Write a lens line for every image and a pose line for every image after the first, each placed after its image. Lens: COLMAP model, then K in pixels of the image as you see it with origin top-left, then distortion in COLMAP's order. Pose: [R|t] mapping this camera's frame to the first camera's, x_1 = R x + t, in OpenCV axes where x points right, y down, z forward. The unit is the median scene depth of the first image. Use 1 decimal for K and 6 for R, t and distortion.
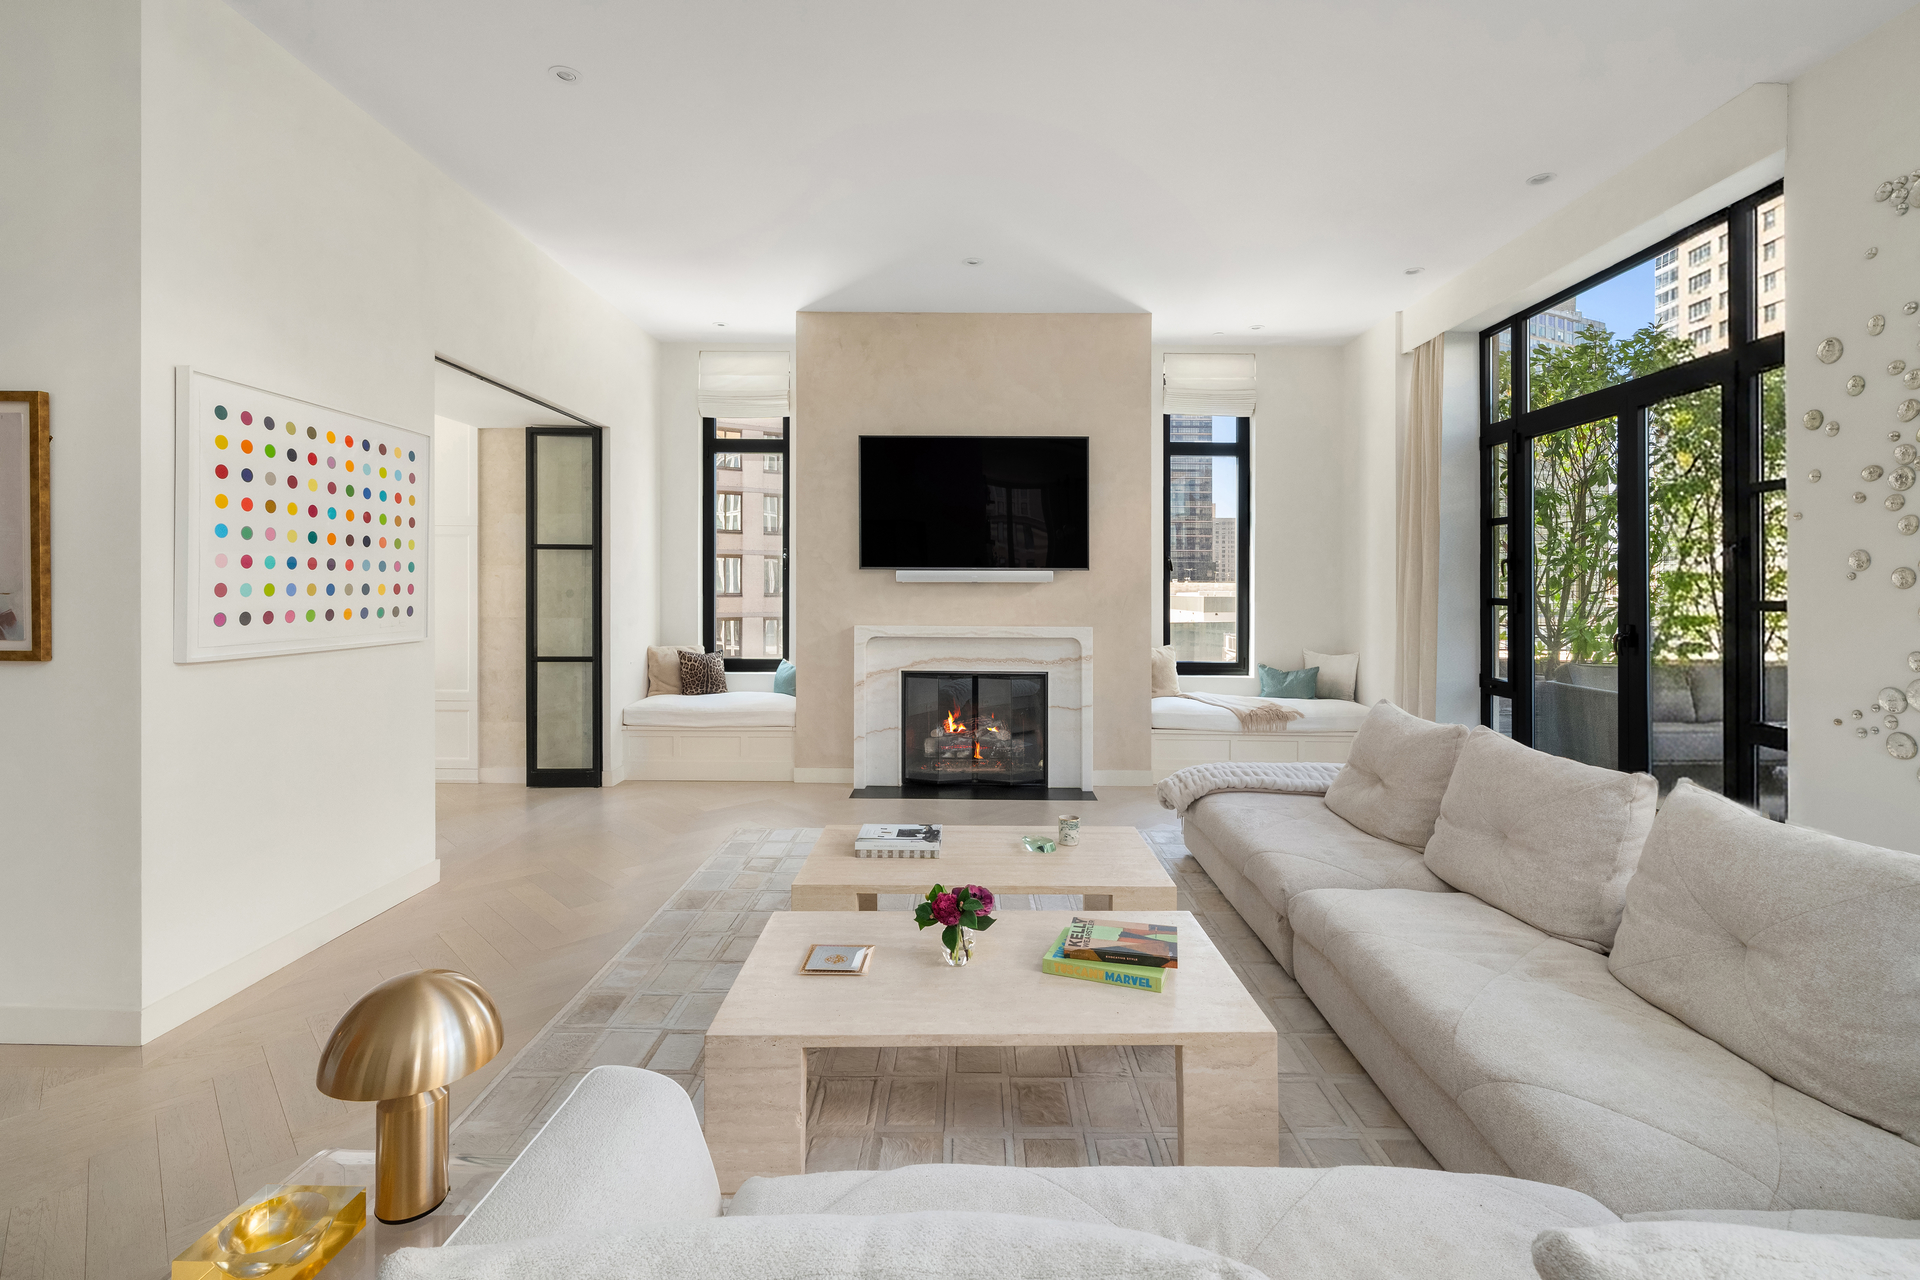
lens RADIAL K [[886.2, 0, 966.7], [0, 886.2, 588.7], [0, 0, 1]] dist [-0.002503, -0.000059]
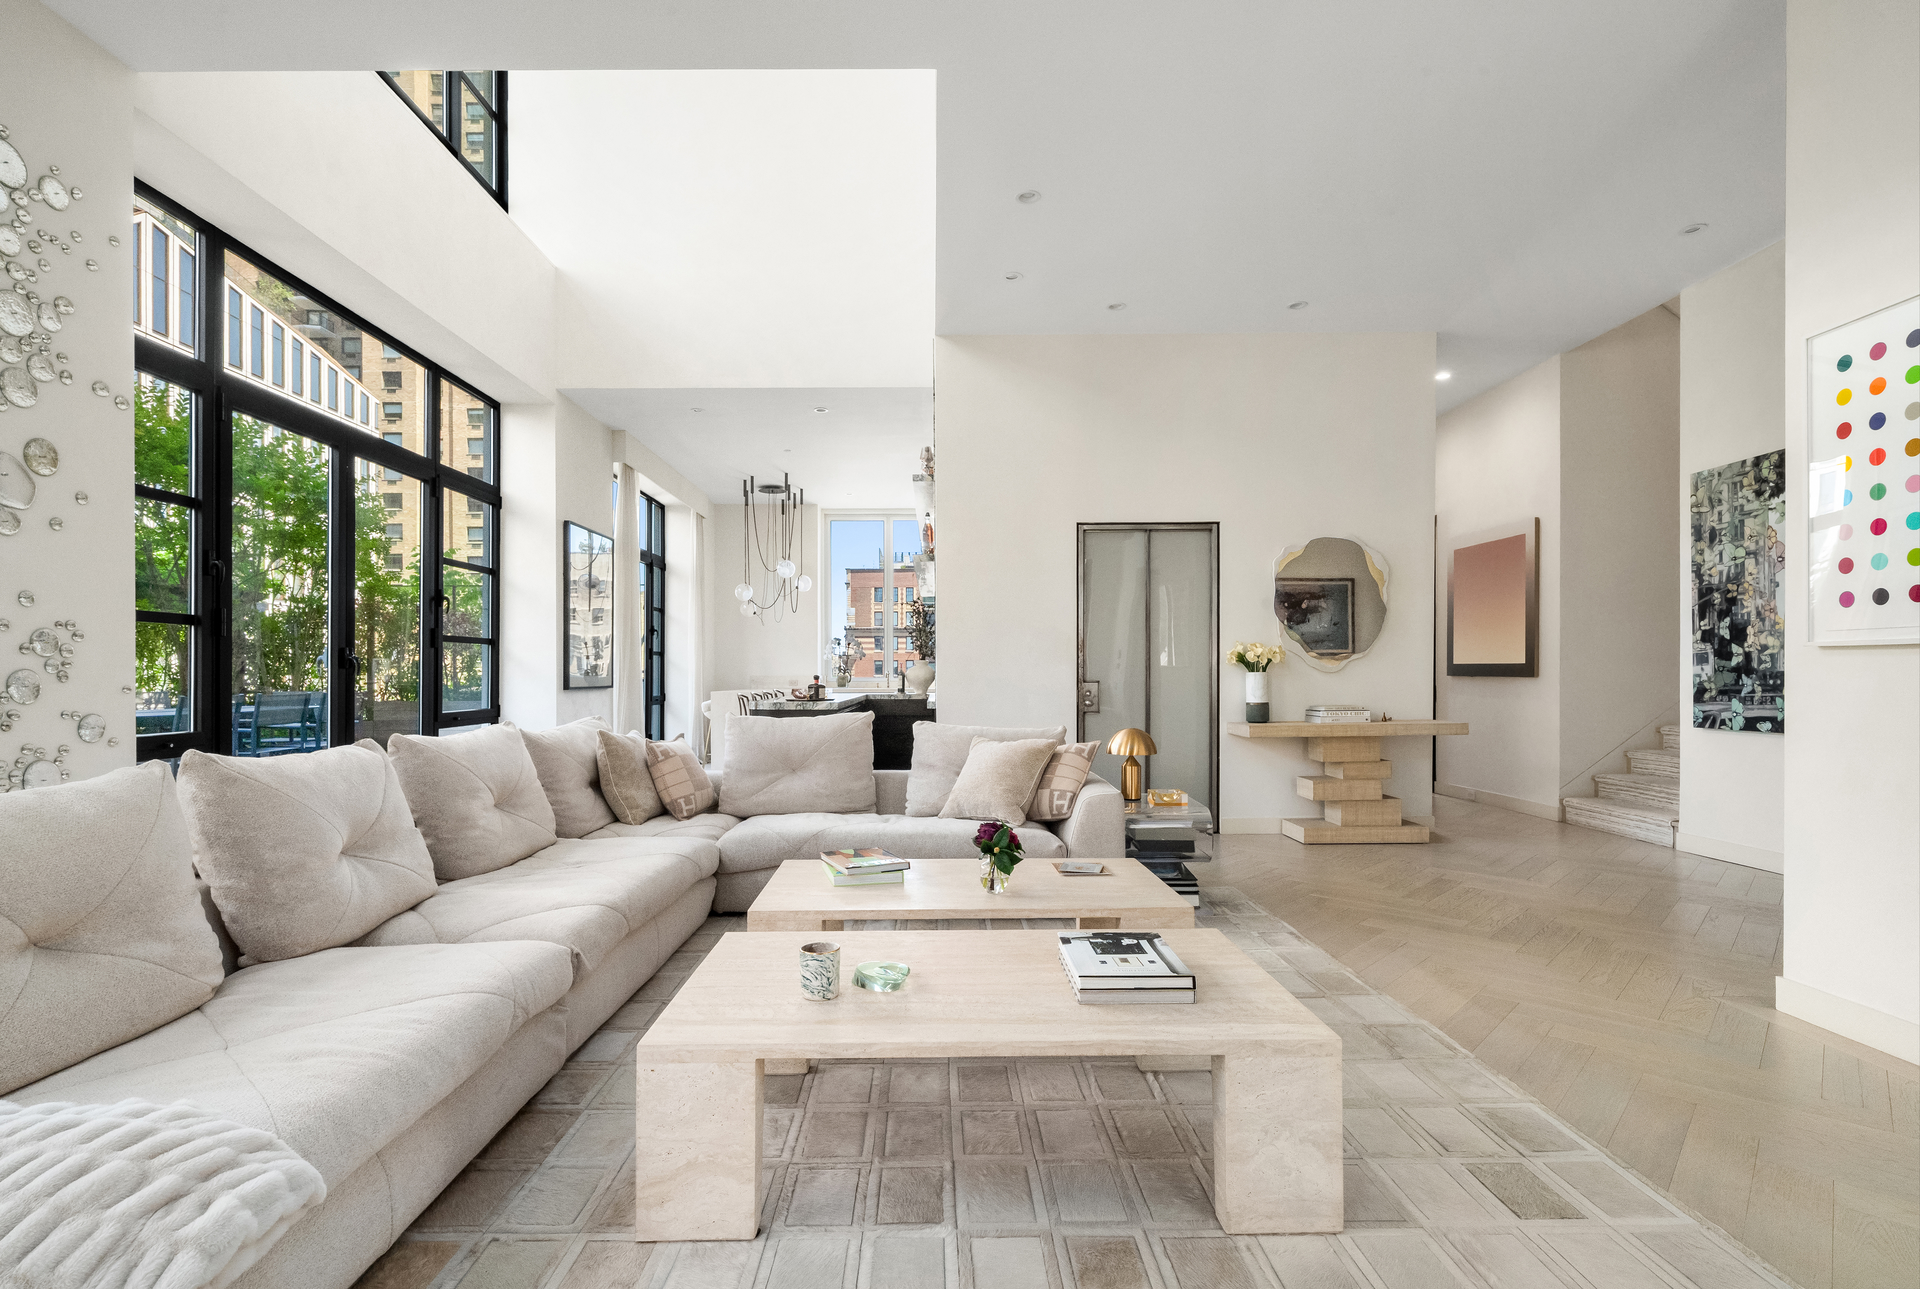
lens RADIAL K [[914.9, 0, 935.1], [0, 914.9, 674.0], [0, 0, 1]] dist [0.011714, 0.000449]
pose [[-0.999977, -0.003209, -0.005941, 0.029967], [-0.003228, 0.999990, 0.003165, 0.051428], [0.005931, 0.003185, -0.999977, 0.903405]]
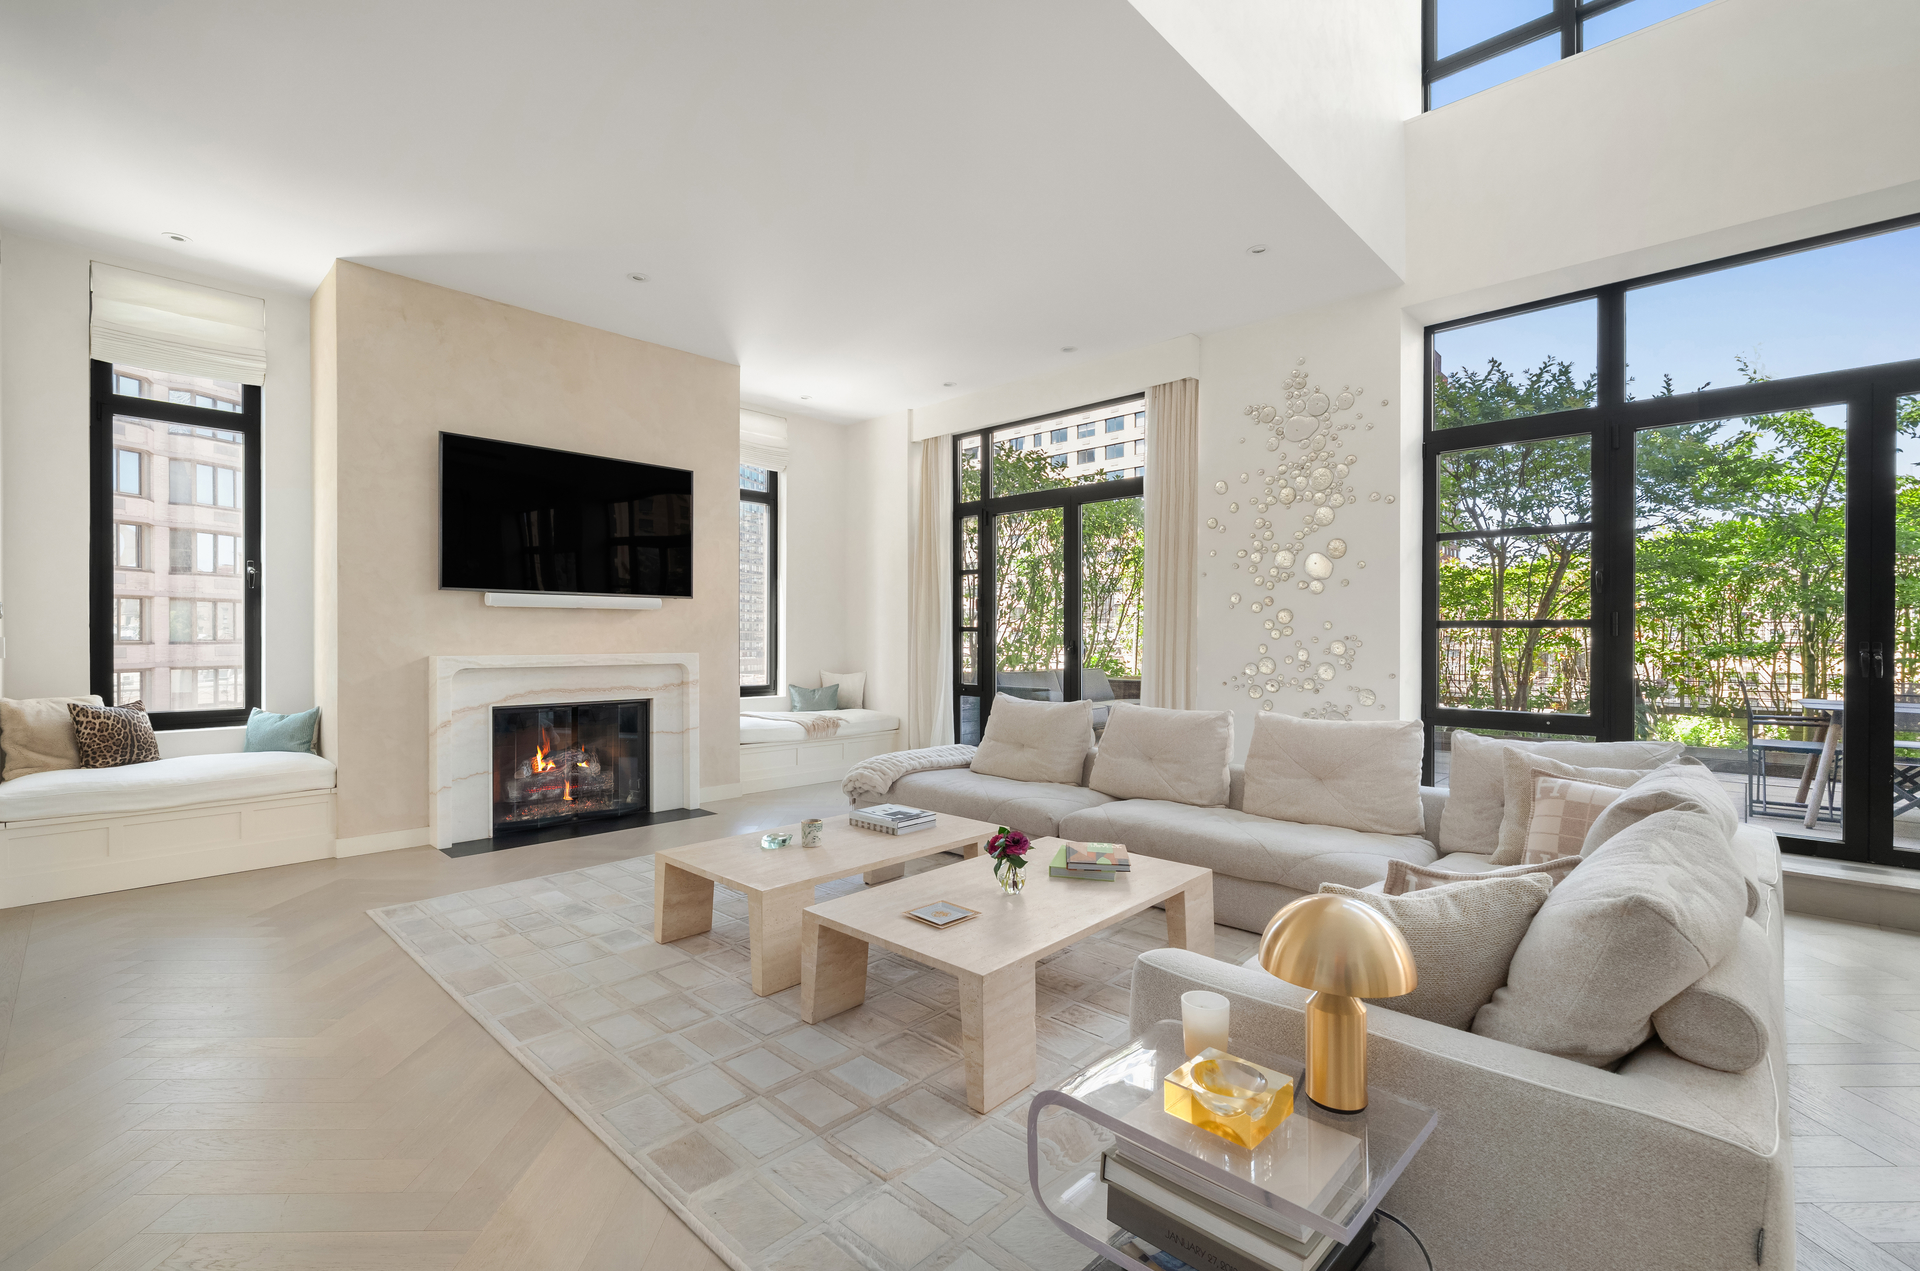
lens RADIAL K [[835.0, 0, 960.0], [0, 835.0, 635.5], [0, 0, 1]] dist [-0.001781, -0.000307]
pose [[0.682190, -0.003364, 0.731167, -0.363064], [0.003234, 0.999994, 0.001583, 0.022127], [-0.731167, 0.001284, 0.682197, 0.095058]]
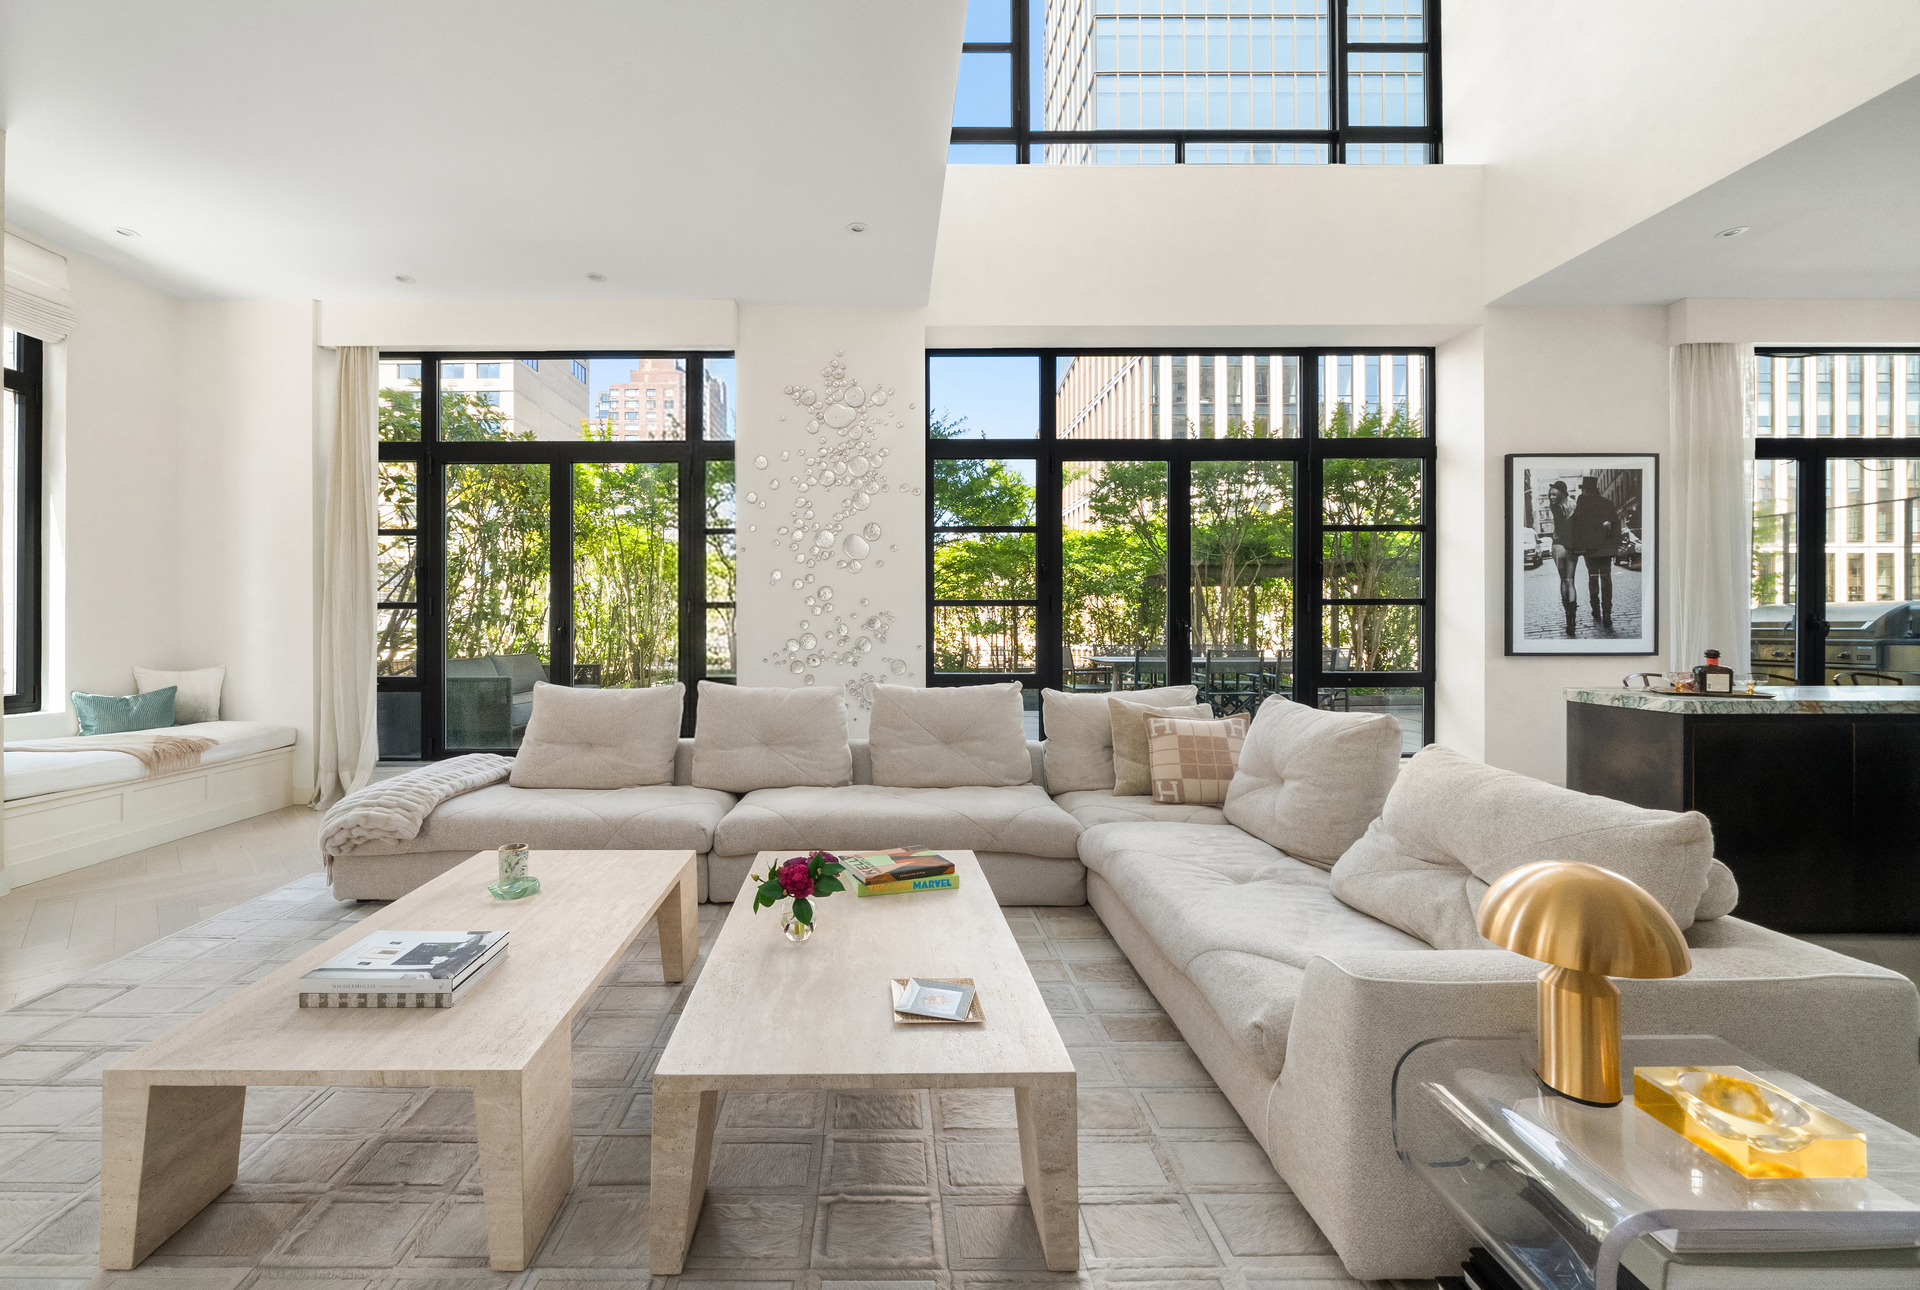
lens RADIAL K [[755.7, 0, 880.4], [0, 755.7, 622.1], [0, 0, 1]] dist [-0.001093, -0.000229]
pose [[-0.006610, -0.003508, 0.999972, -0.321138], [0.005737, 0.999977, 0.003546, 0.033464], [-0.999962, 0.005761, -0.006590, 0.391775]]
